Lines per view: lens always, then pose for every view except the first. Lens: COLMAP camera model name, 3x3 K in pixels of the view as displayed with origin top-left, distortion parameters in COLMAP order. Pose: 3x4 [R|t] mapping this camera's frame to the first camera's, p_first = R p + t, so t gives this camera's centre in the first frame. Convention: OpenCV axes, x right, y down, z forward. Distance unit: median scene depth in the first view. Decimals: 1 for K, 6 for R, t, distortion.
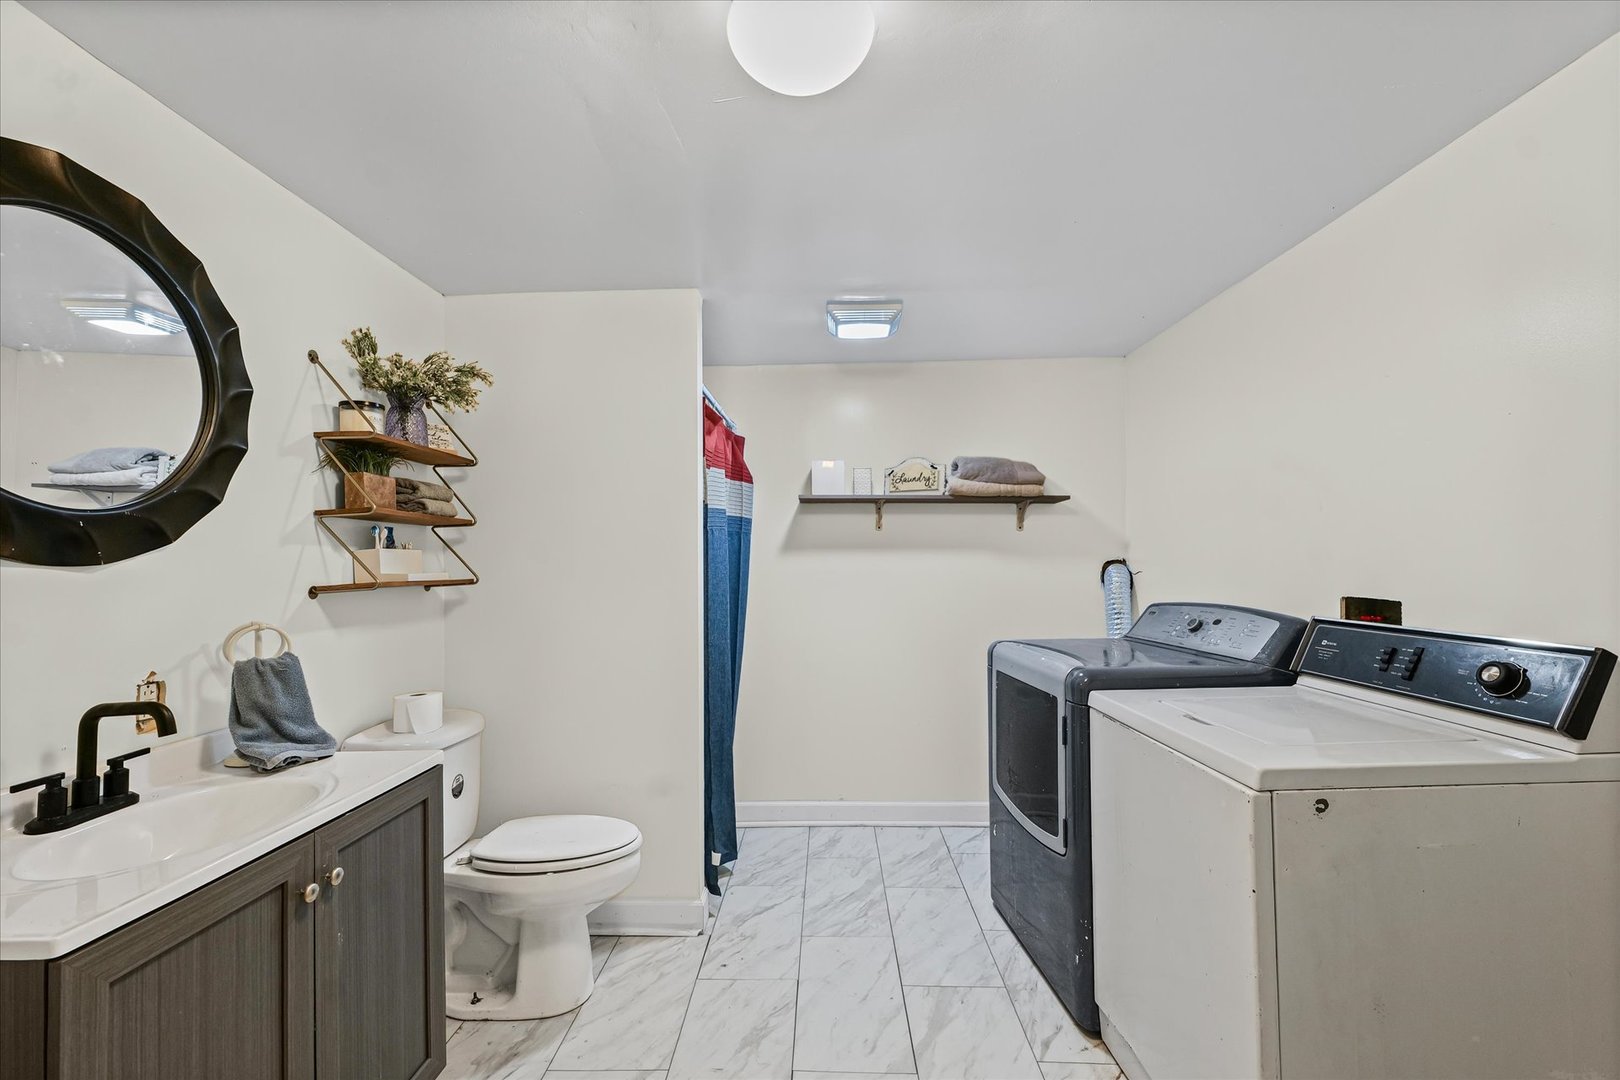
lens RADIAL K [[667.9, 0, 816.5], [0, 667.9, 540.9], [0, 0, 1]] dist [-0.000758, 0.000299]
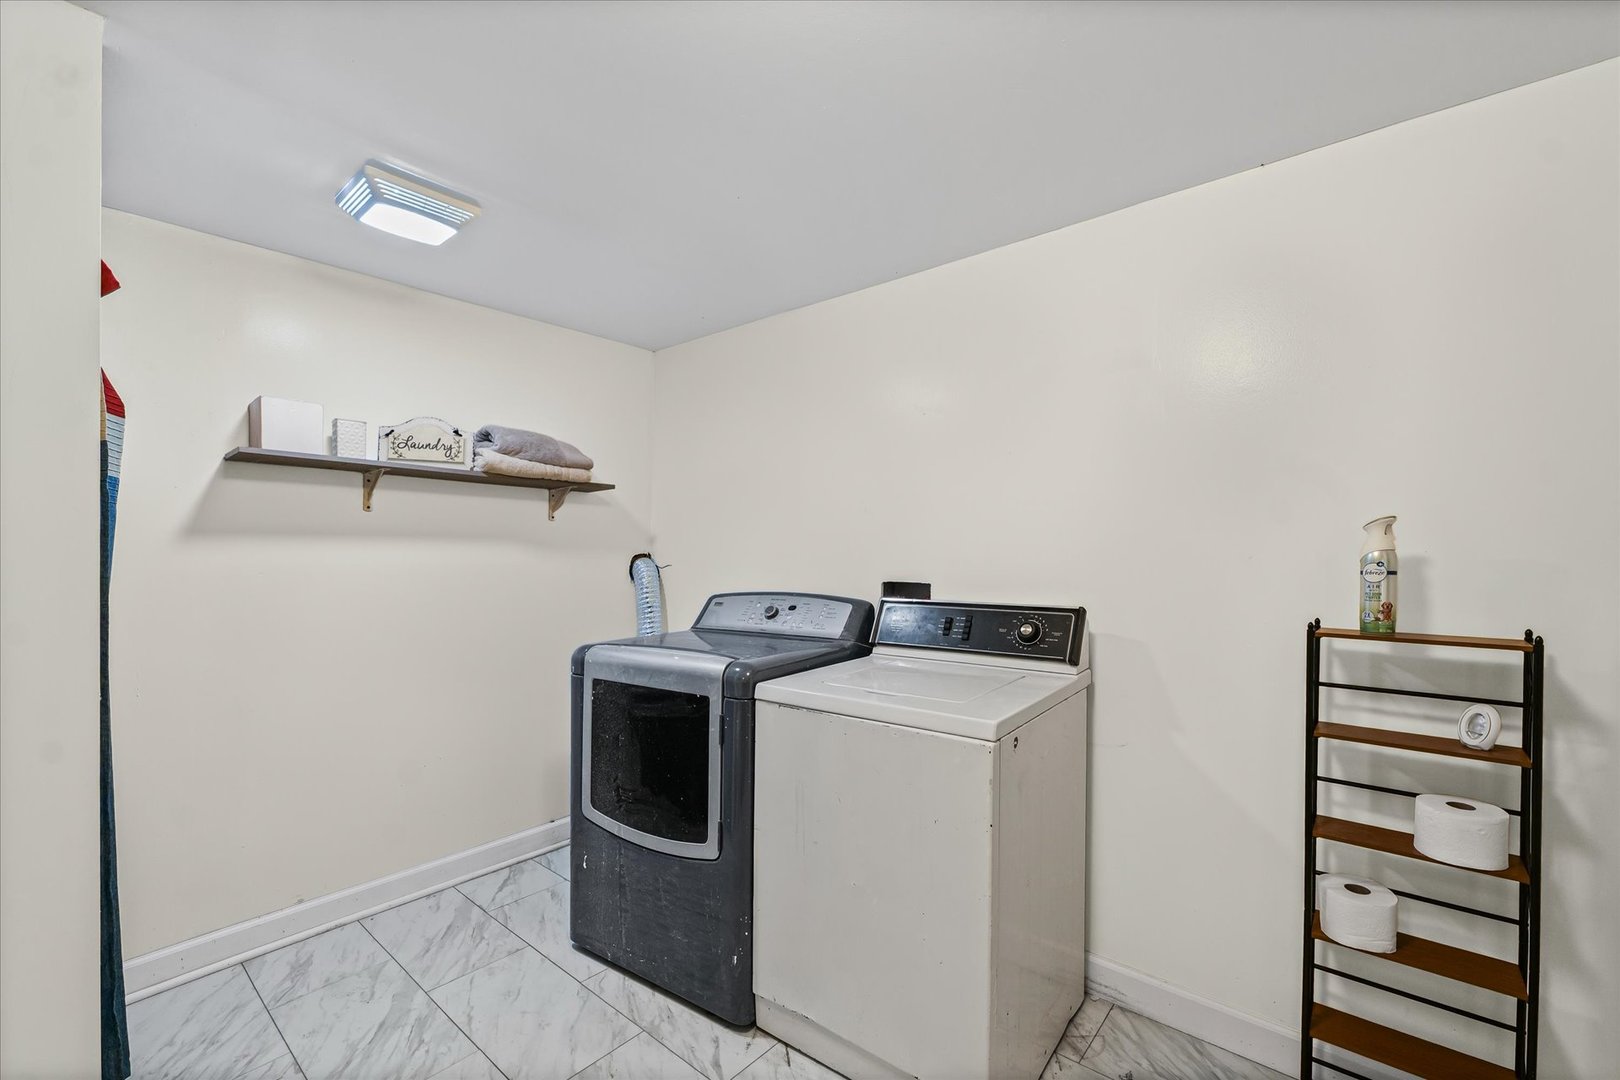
lens RADIAL K [[667.9, 0, 807.7], [0, 667.9, 555.6], [0, 0, 1]] dist [-0.000758, 0.000299]
pose [[0.630291, 0.003485, 0.776351, -0.209899], [-0.024109, 0.999595, 0.015086, 0.012762], [-0.775984, -0.028226, 0.630120, 0.221082]]
